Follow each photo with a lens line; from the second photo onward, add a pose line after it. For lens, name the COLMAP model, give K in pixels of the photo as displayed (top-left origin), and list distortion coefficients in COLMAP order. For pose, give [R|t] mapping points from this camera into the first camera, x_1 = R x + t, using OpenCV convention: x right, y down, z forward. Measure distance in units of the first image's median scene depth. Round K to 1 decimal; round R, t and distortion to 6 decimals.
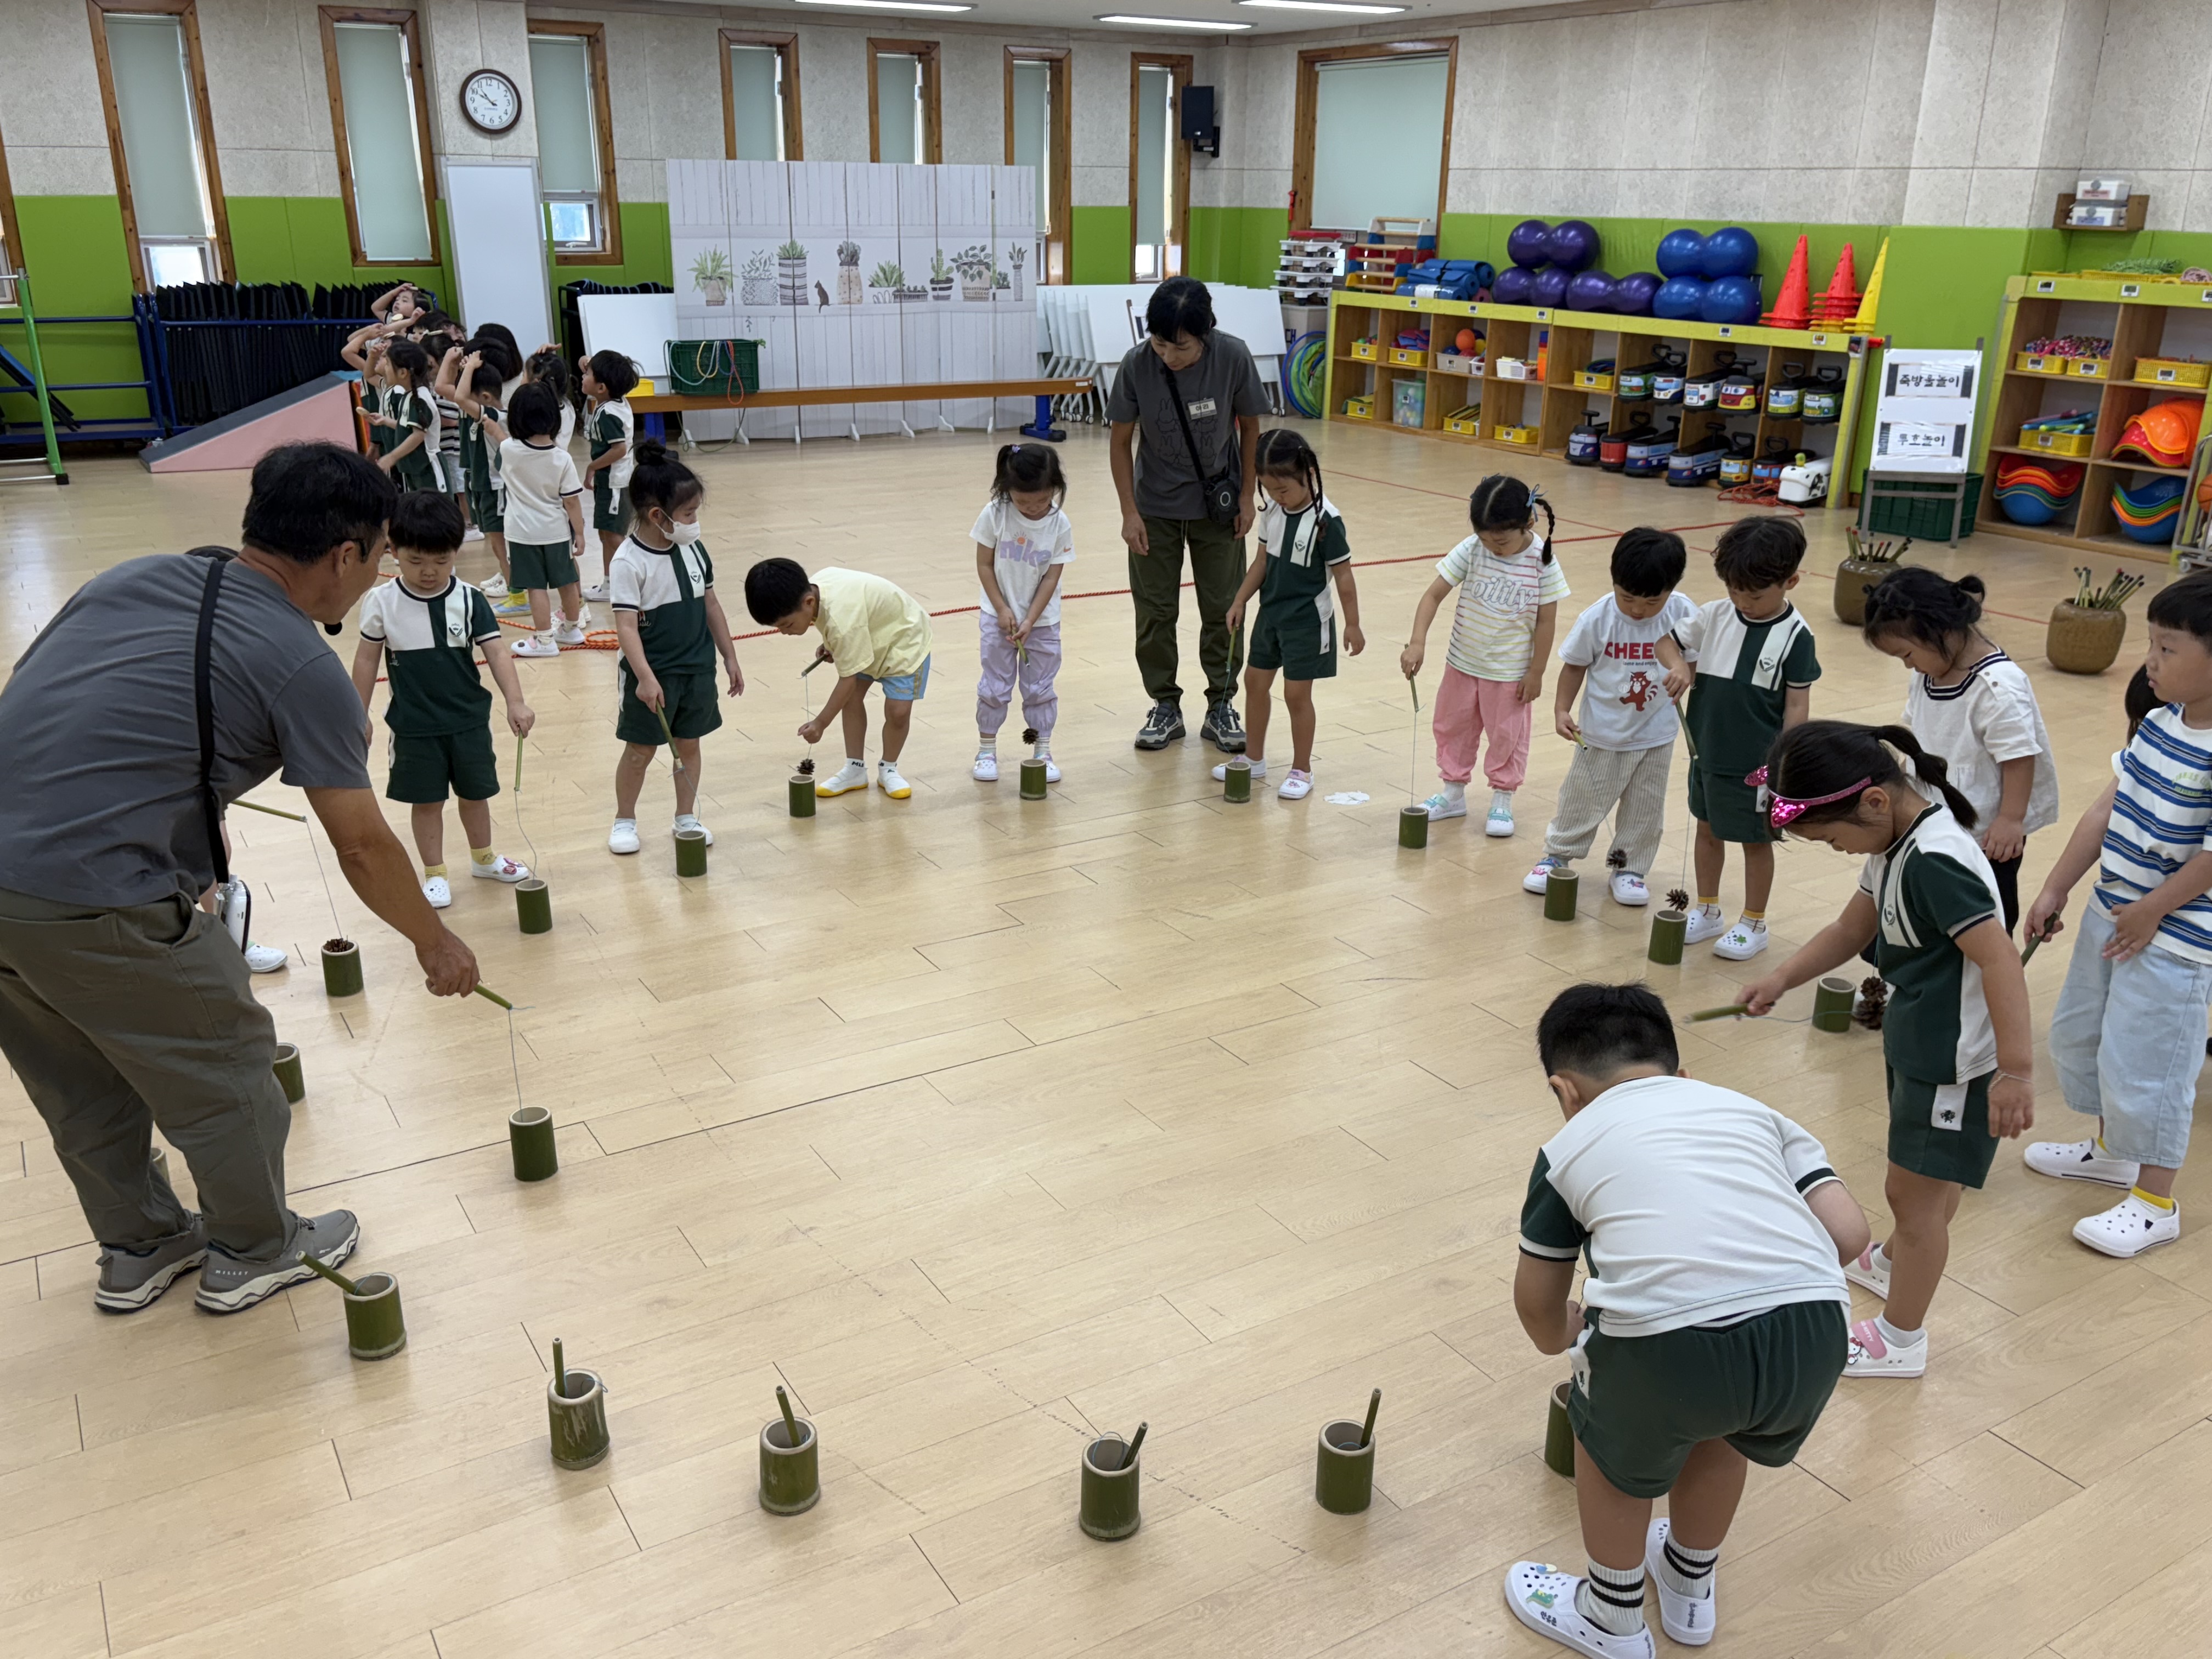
lens RADIAL K [[1795.1, 0, 1107.8], [0, 1795.1, 835.4], [0, 0, 1]] dist [-0.008491, -0.029447]
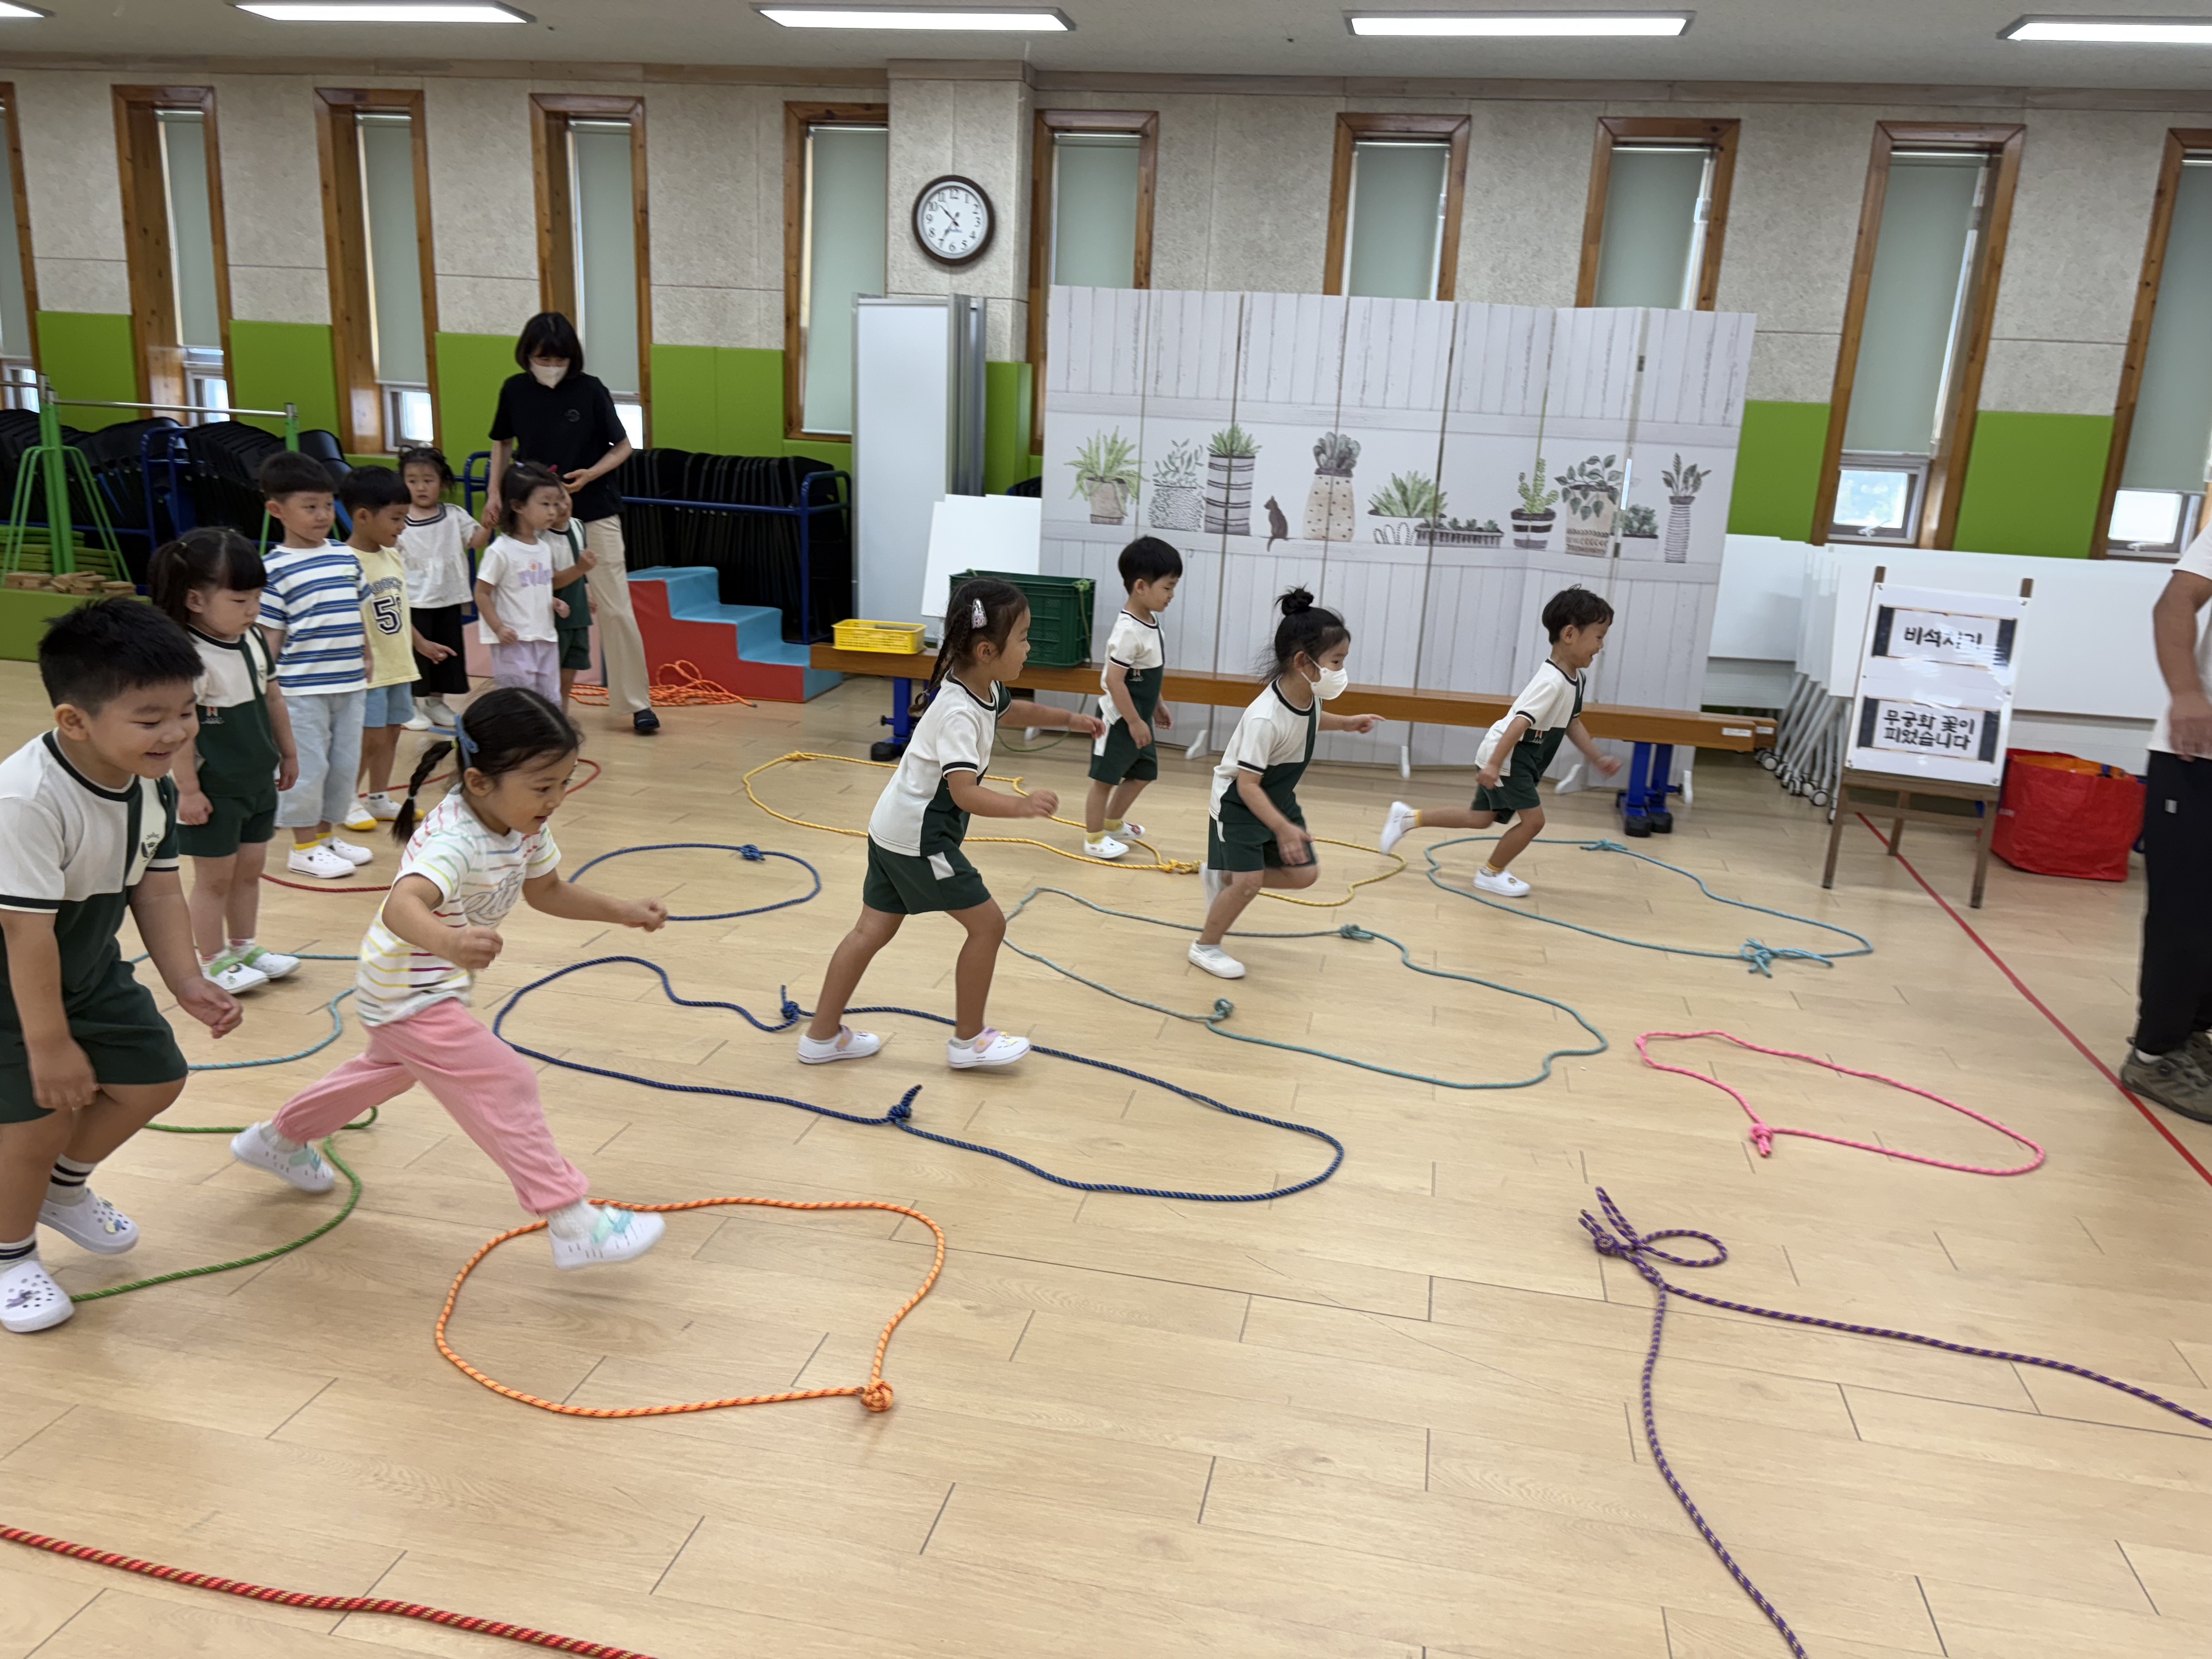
lens RADIAL K [[1651.5, 0, 1104.7], [0, 1651.5, 831.9], [0, 0, 1]] dist [-0.010276, -0.000197]
pose [[0.726633, 0.194465, -0.658929, 0.170589], [-0.265621, 0.964041, -0.008403, -0.184483], [0.633601, 0.181131, 0.752158, 0.578945]]
